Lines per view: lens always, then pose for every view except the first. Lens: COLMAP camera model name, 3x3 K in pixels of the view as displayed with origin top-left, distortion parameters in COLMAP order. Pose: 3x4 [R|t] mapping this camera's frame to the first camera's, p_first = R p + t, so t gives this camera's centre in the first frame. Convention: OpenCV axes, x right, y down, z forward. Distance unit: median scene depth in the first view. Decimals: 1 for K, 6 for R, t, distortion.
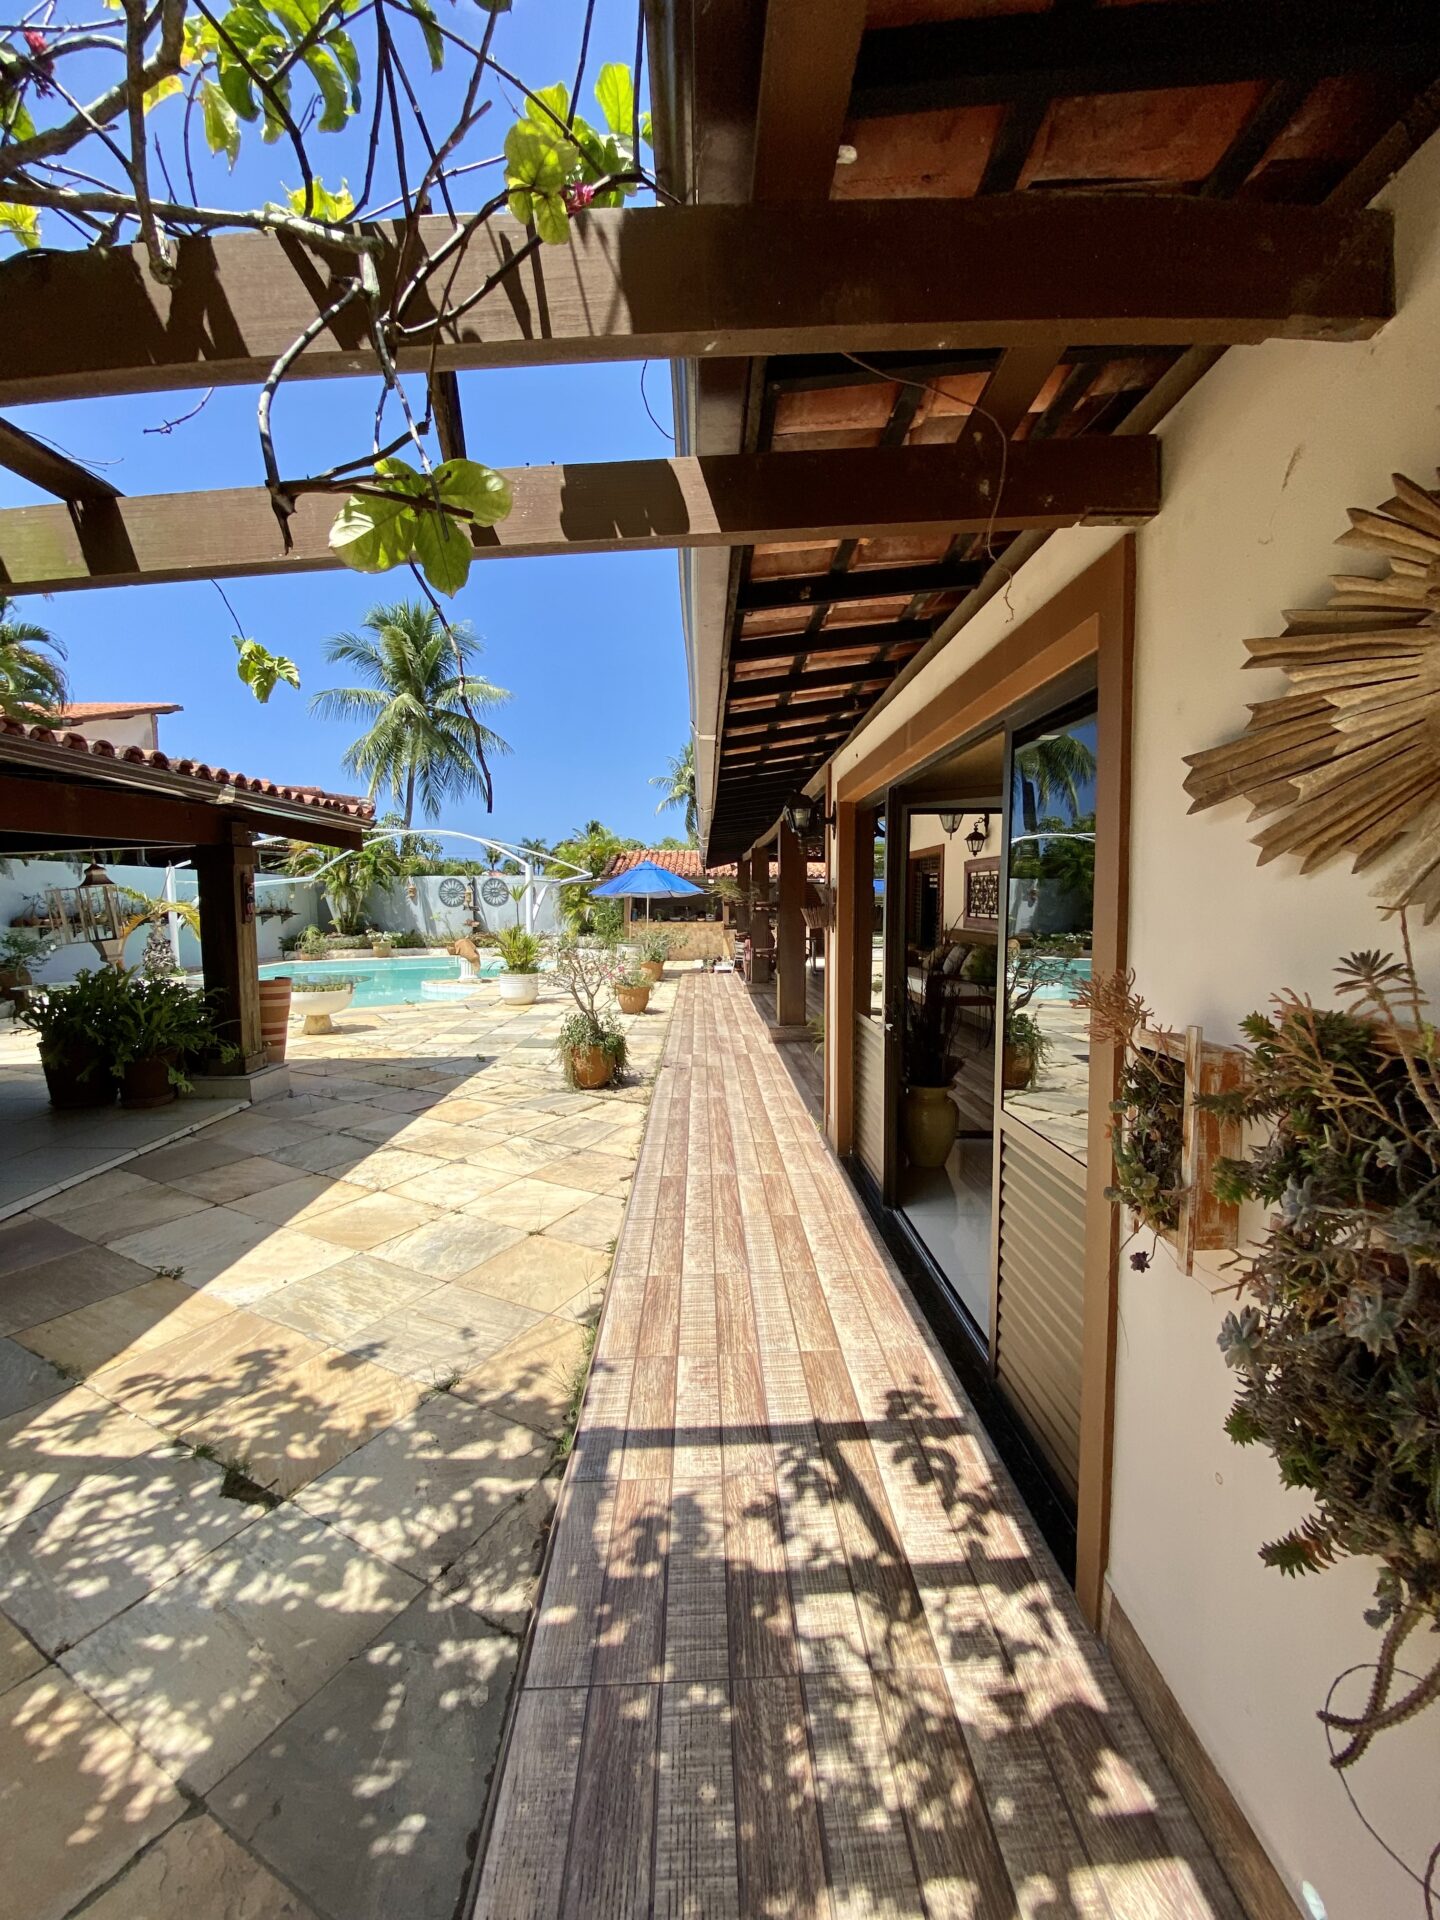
lens RADIAL K [[767.9, 0, 720.0], [0, 767.9, 960.0], [0, 0, 1]] dist [0.000868, -0.013949]
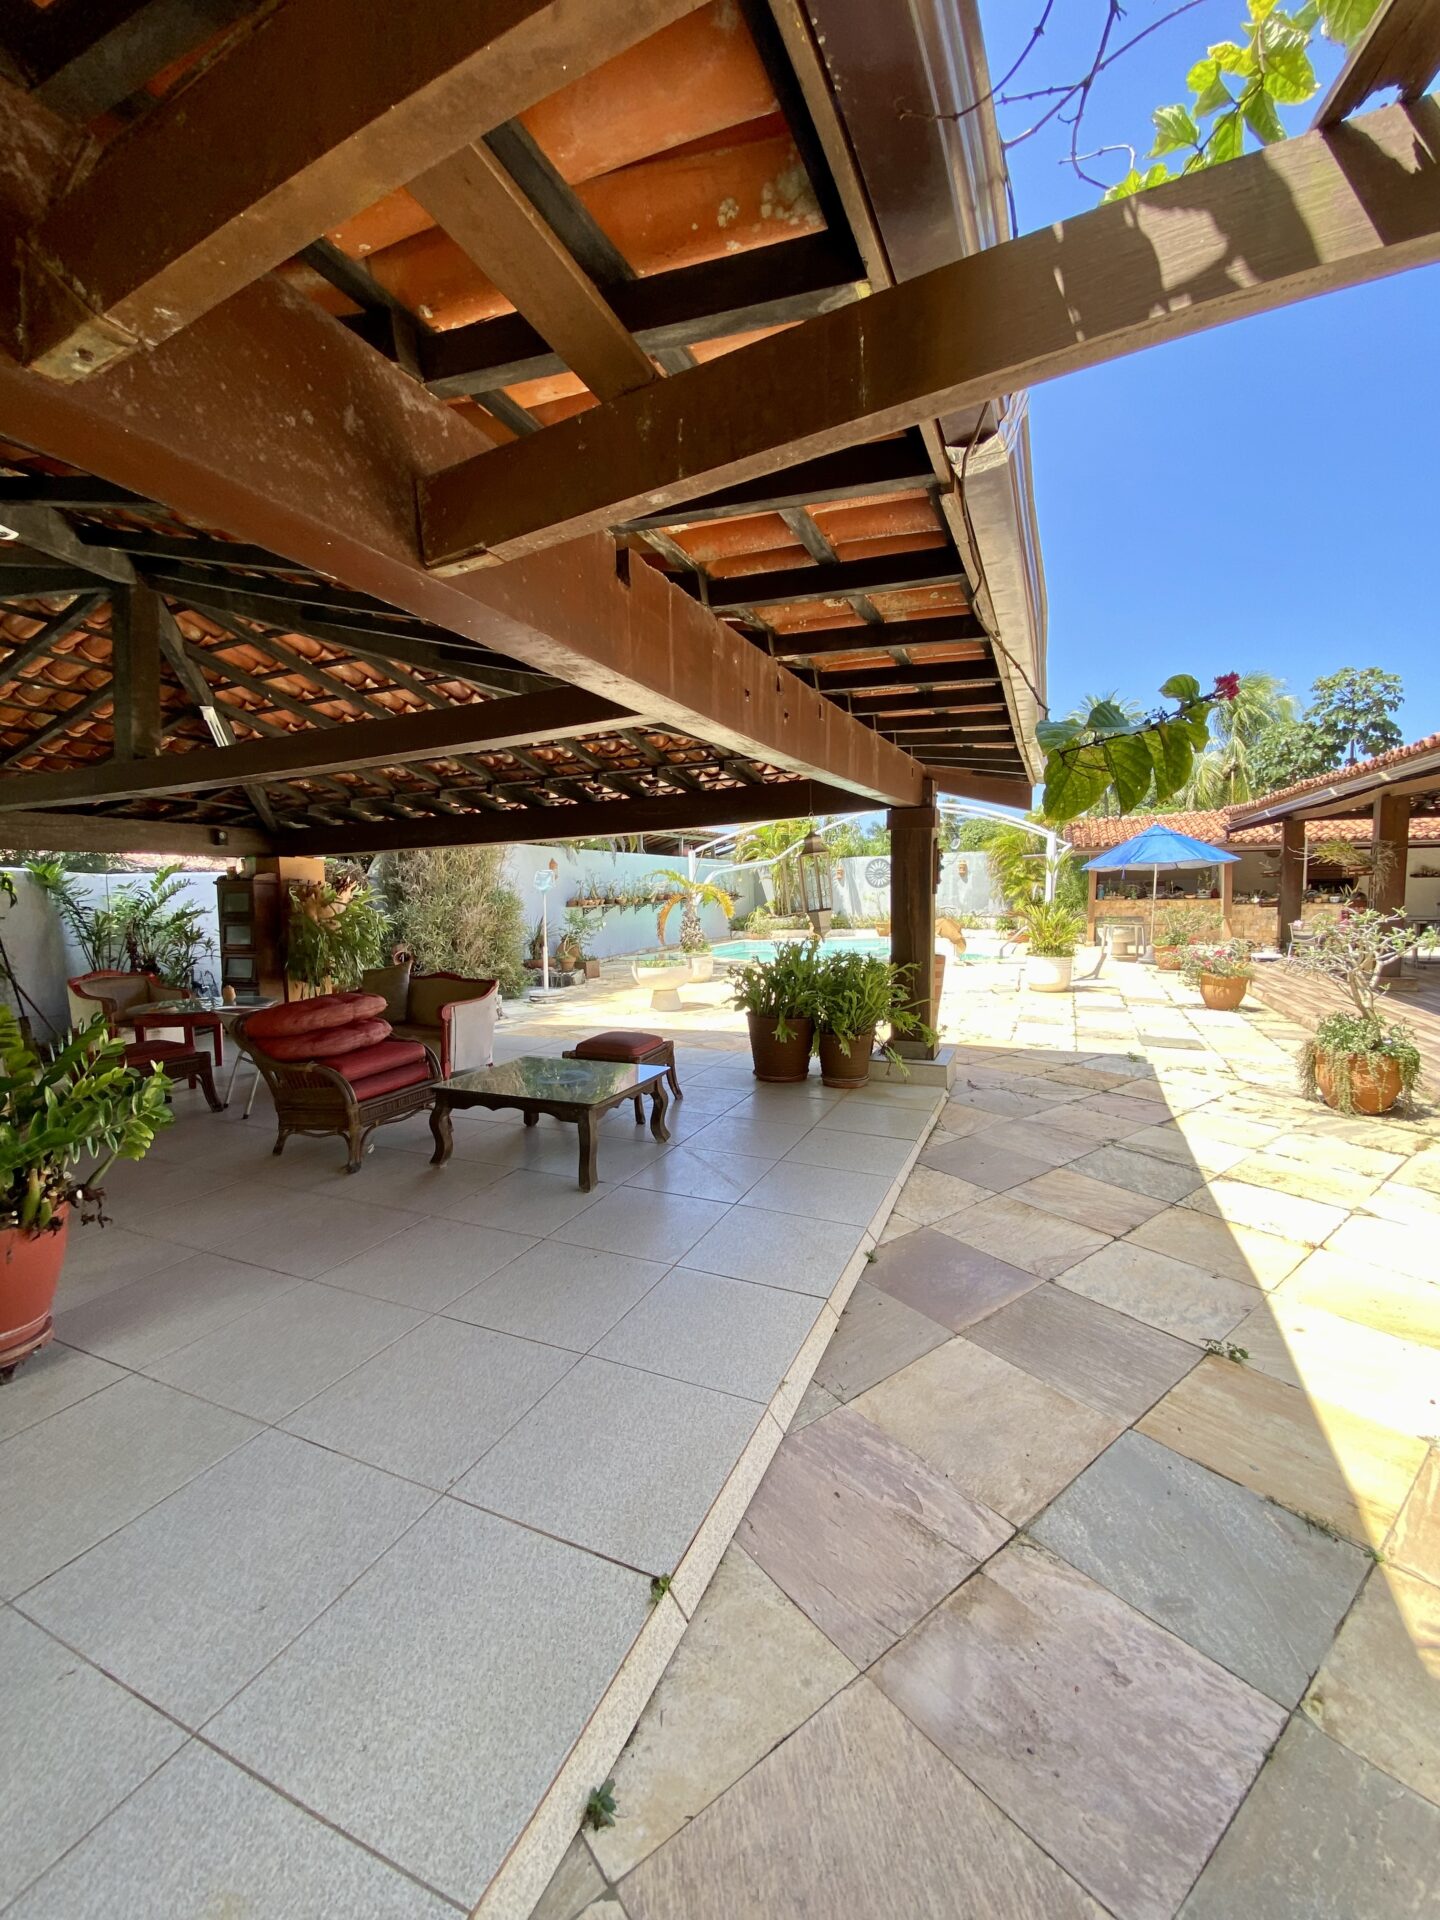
lens RADIAL K [[767.9, 0, 720.0], [0, 767.9, 960.0], [0, 0, 1]] dist [0.000868, -0.013949]
pose [[0.911597, 0.021297, -0.410534, -0.891001], [-0.013043, 0.999653, 0.022897, 0.025140], [0.410879, -0.015518, 0.911558, 0.142581]]
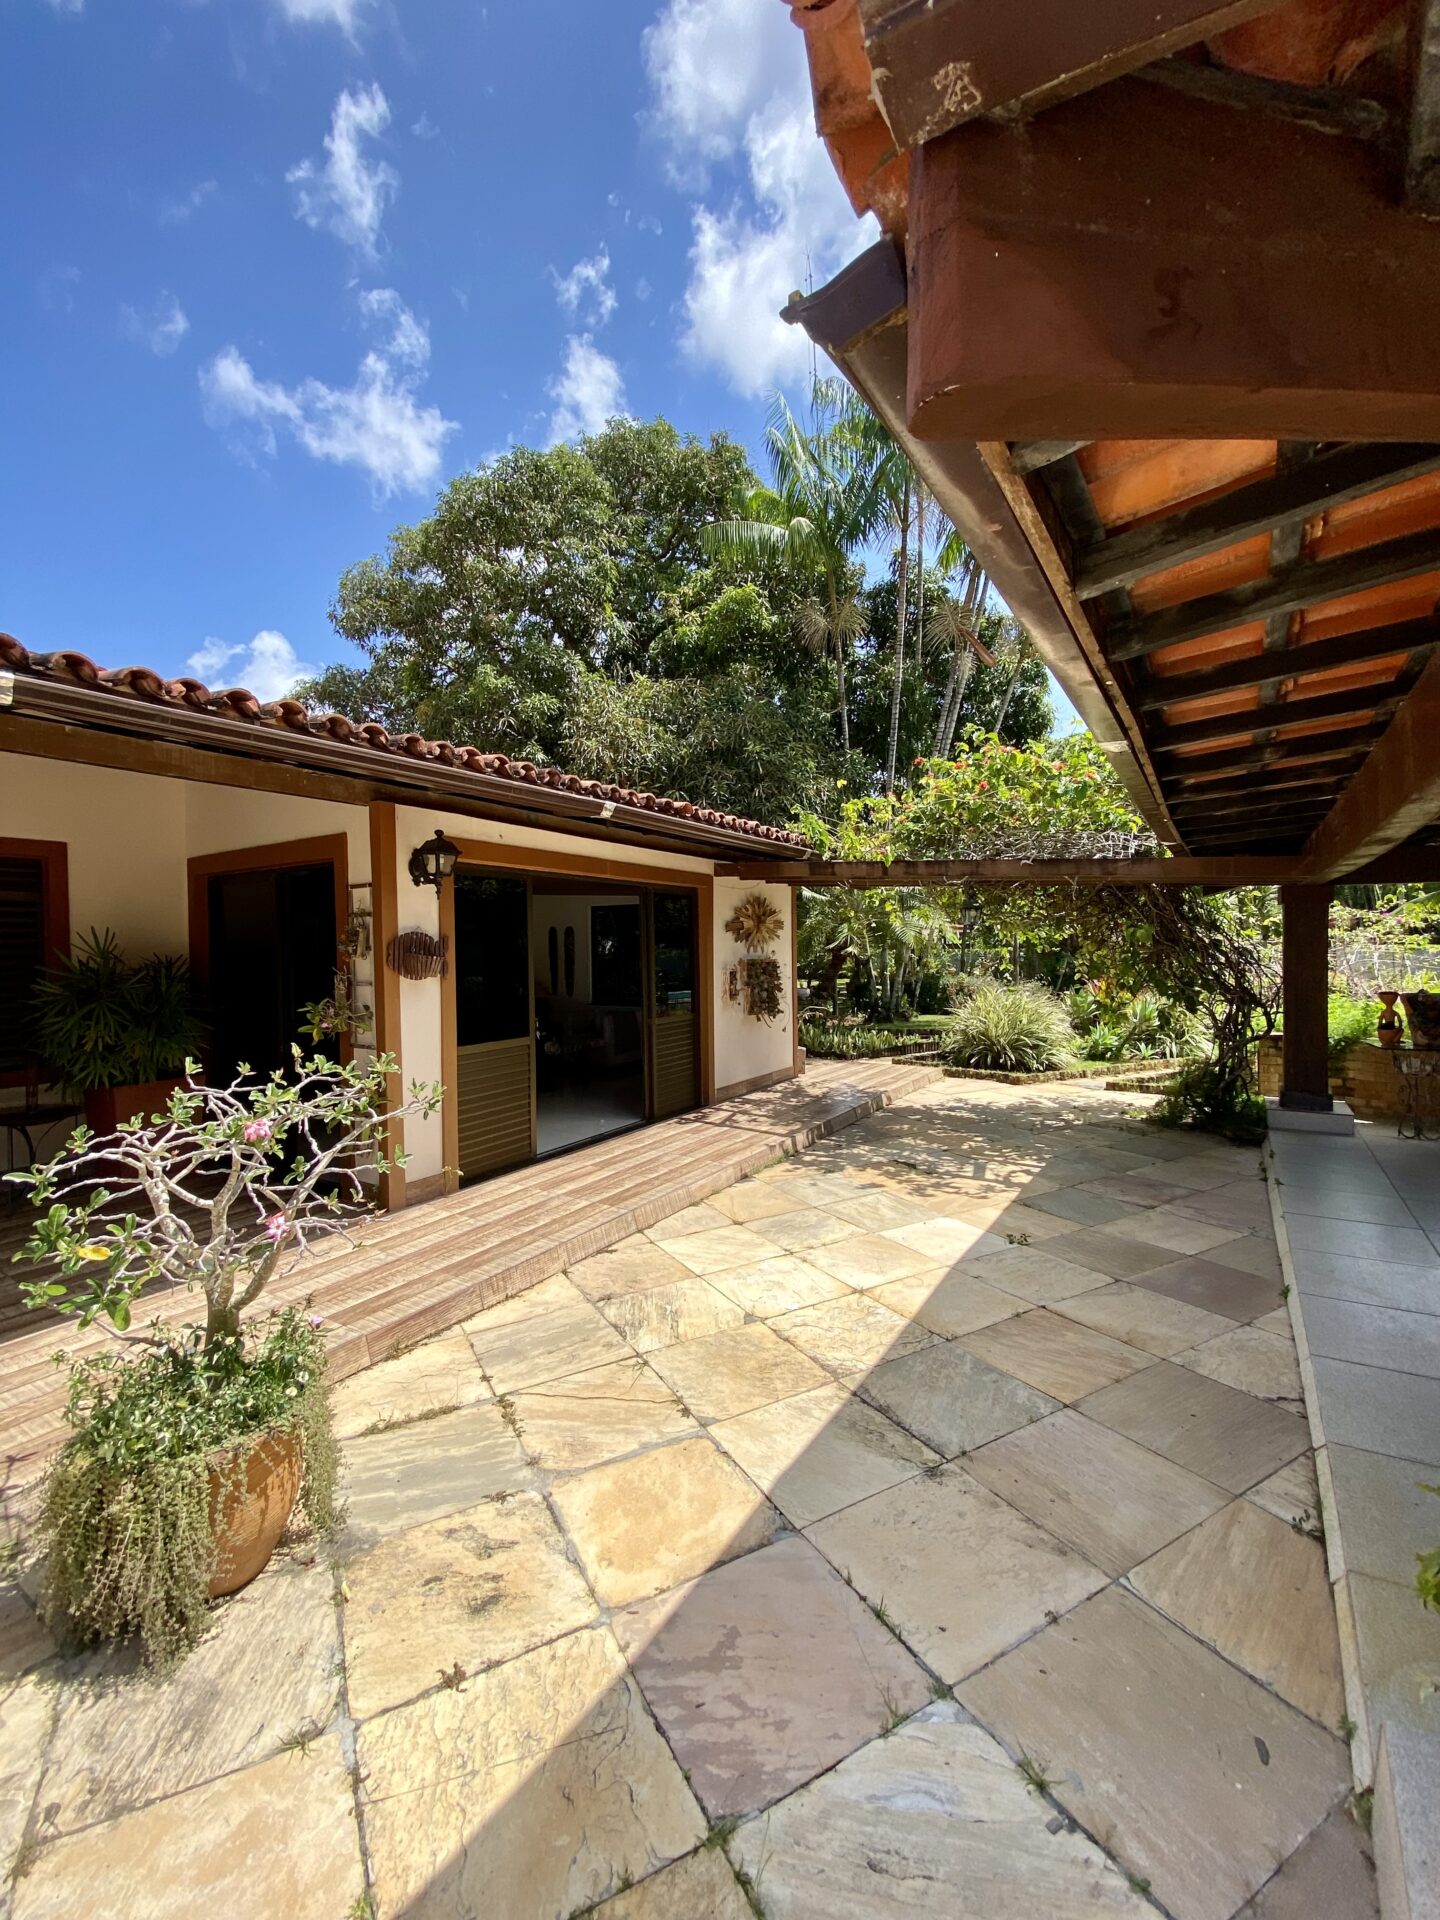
lens RADIAL K [[767.9, 0, 720.0], [0, 767.9, 960.0], [0, 0, 1]] dist [0.000868, -0.013949]
pose [[-0.829811, 0.003977, 0.558030, -1.042775], [0.060461, 0.994729, 0.082818, -0.180107], [-0.554759, 0.102463, -0.825678, 2.309272]]
